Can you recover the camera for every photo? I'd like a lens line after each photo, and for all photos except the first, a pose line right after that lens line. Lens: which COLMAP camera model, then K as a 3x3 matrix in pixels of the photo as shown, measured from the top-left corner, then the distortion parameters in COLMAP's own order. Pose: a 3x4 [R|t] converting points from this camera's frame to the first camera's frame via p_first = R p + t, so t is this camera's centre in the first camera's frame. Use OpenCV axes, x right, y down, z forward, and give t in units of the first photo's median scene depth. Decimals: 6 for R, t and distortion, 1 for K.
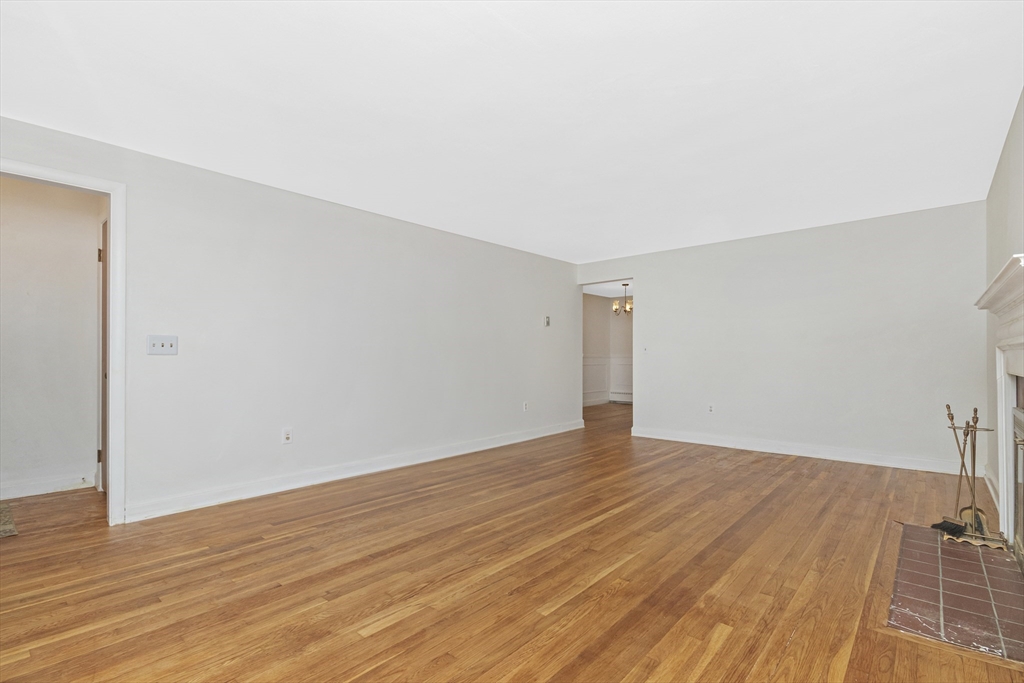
lens RADIAL K [[471.4, 0, 520.0], [0, 471.4, 347.0], [0, 0, 1]] dist [0.011524, -0.001064]
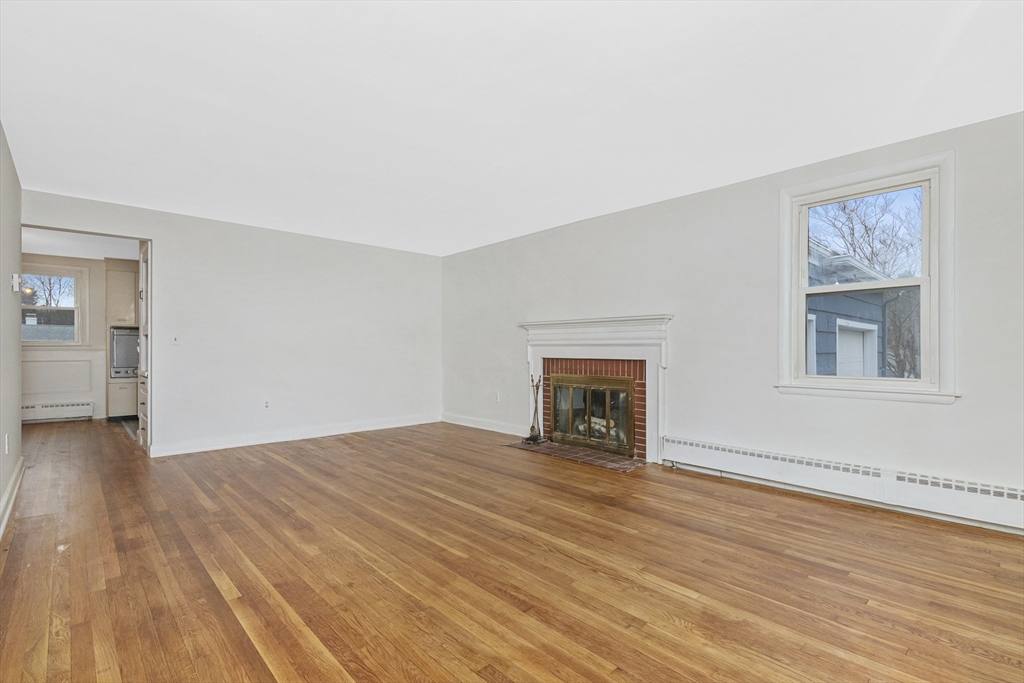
lens RADIAL K [[471.4, 0, 520.0], [0, 471.4, 347.0], [0, 0, 1]] dist [0.011524, -0.001064]
pose [[0.096182, 0.011068, 0.995302, -1.020295], [-0.025773, 0.999631, -0.008626, 0.032606], [-0.995030, -0.024823, 0.096432, 0.910867]]
